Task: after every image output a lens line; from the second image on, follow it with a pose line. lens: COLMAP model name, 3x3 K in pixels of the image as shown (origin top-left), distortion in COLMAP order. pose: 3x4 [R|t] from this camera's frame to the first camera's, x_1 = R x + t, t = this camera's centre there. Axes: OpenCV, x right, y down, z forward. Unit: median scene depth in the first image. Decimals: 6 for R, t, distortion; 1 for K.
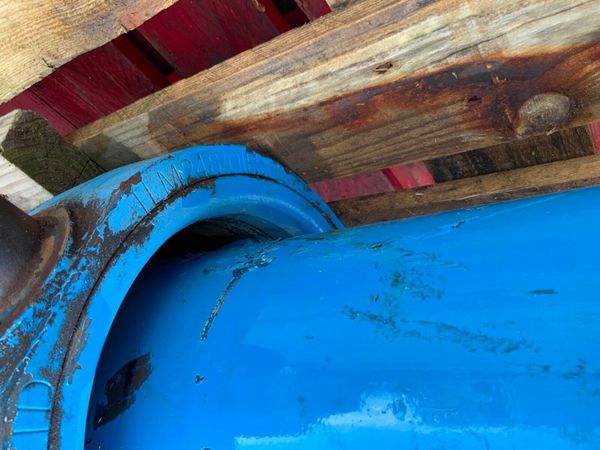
lens RADIAL K [[496.8, 0, 298.1], [0, 496.8, 224.4], [0, 0, 1]] dist [0.077539, -0.149483]
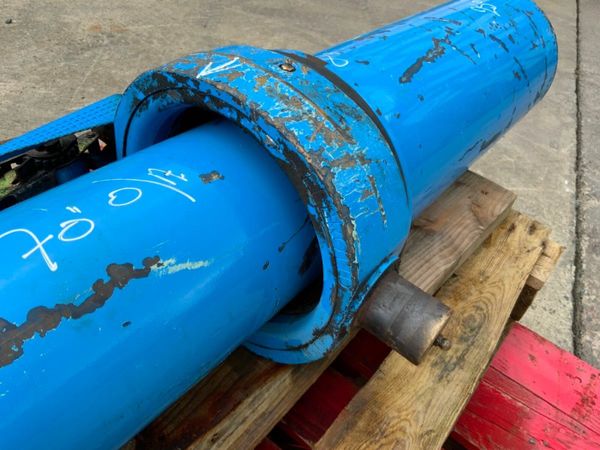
lens RADIAL K [[496.8, 0, 299.1], [0, 496.8, 224.7], [0, 0, 1]] dist [0.077539, -0.149483]
pose [[-0.948871, 0.253196, -0.188511, 0.022550], [-0.210690, -0.952687, -0.219081, 0.773286], [-0.235062, -0.168162, 0.957323, -0.728867]]
